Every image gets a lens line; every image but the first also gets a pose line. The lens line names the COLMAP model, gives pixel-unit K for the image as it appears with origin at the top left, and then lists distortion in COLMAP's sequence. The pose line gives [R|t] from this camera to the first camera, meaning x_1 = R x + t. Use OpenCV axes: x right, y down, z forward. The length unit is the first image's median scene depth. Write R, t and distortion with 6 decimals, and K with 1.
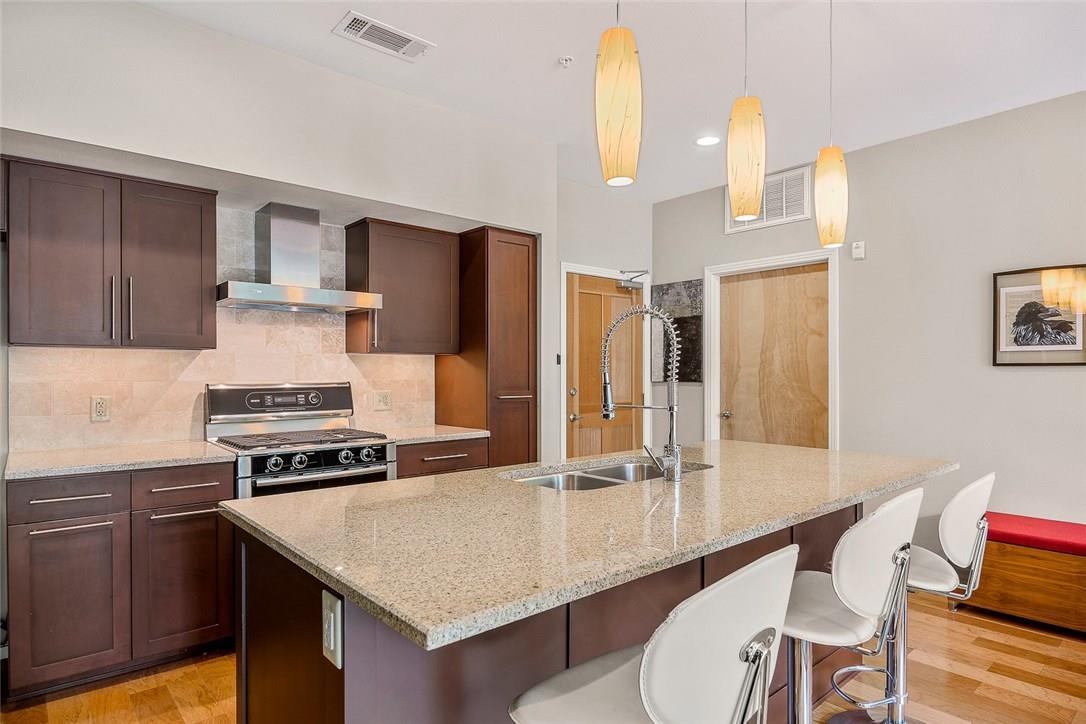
lens RADIAL K [[612.8, 0, 542.5], [0, 612.8, 374.2], [0, 0, 1]] dist [-0.000944, -0.002976]
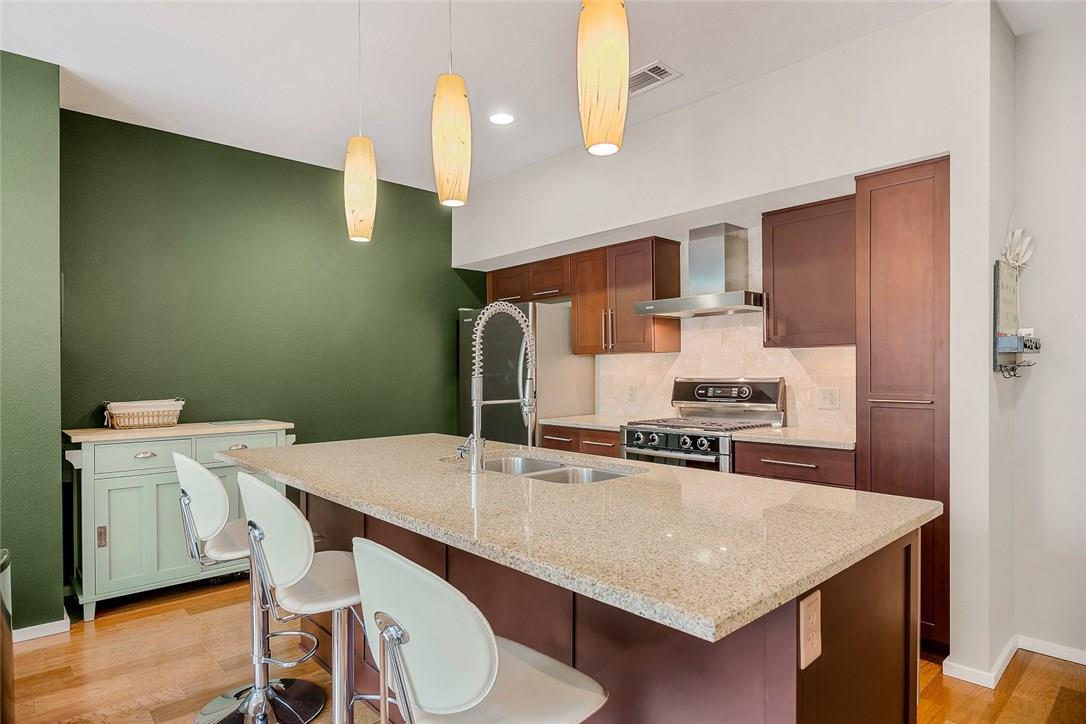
lens RADIAL K [[612.8, 0, 542.5], [0, 612.8, 374.2], [0, 0, 1]] dist [-0.000944, -0.002976]
pose [[0.016927, 0.005104, -0.999844, 0.725598], [0.005970, 0.999969, 0.005206, -0.000162], [0.999839, -0.006057, 0.016896, 0.629824]]
